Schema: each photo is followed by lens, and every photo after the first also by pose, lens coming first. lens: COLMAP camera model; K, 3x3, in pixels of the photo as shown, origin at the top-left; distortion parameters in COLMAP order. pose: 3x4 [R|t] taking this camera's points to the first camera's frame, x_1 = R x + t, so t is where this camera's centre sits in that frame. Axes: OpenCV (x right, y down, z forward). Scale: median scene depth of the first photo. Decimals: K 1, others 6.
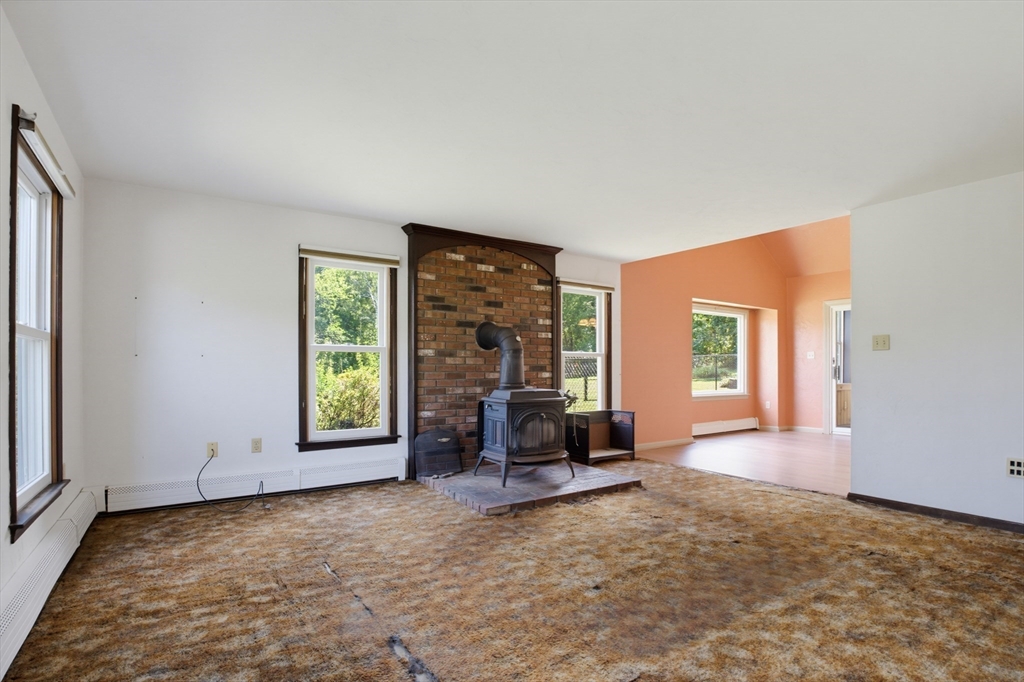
lens RADIAL K [[506.2, 0, 519.6], [0, 506.2, 360.2], [0, 0, 1]] dist [-0.030491, 0.001025]
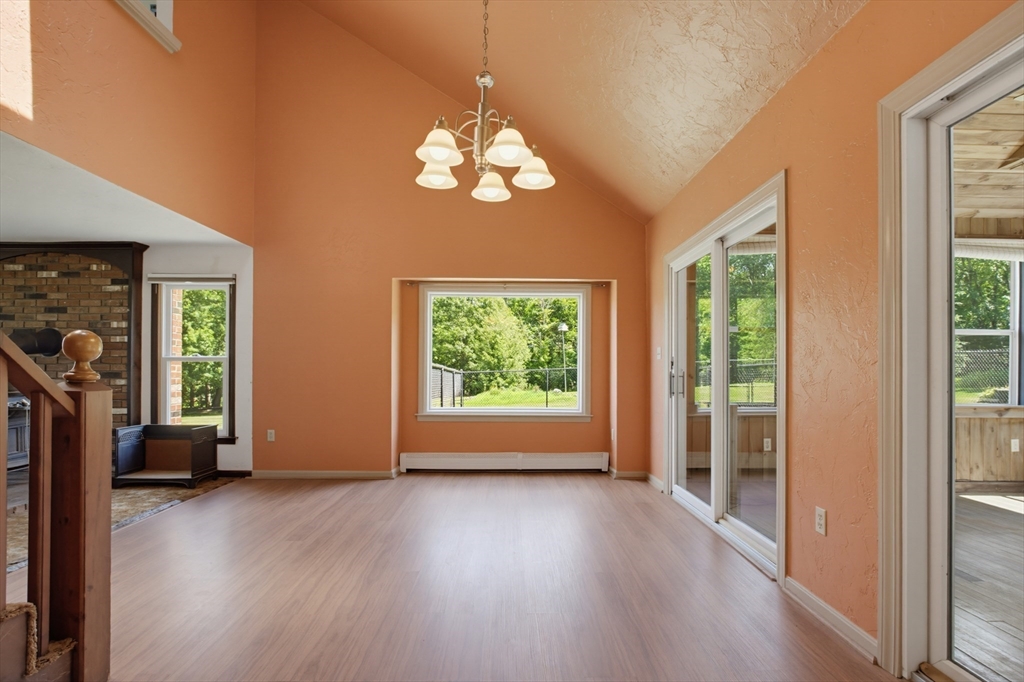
lens RADIAL K [[494.6, 0, 526.7], [0, 494.6, 353.8], [0, 0, 1]] dist [0.000150, 0.000539]
pose [[0.823930, -0.019722, -0.566349, 1.184120], [0.009019, 0.999724, -0.021693, 0.003918], [0.566620, 0.012766, 0.823880, 0.687372]]
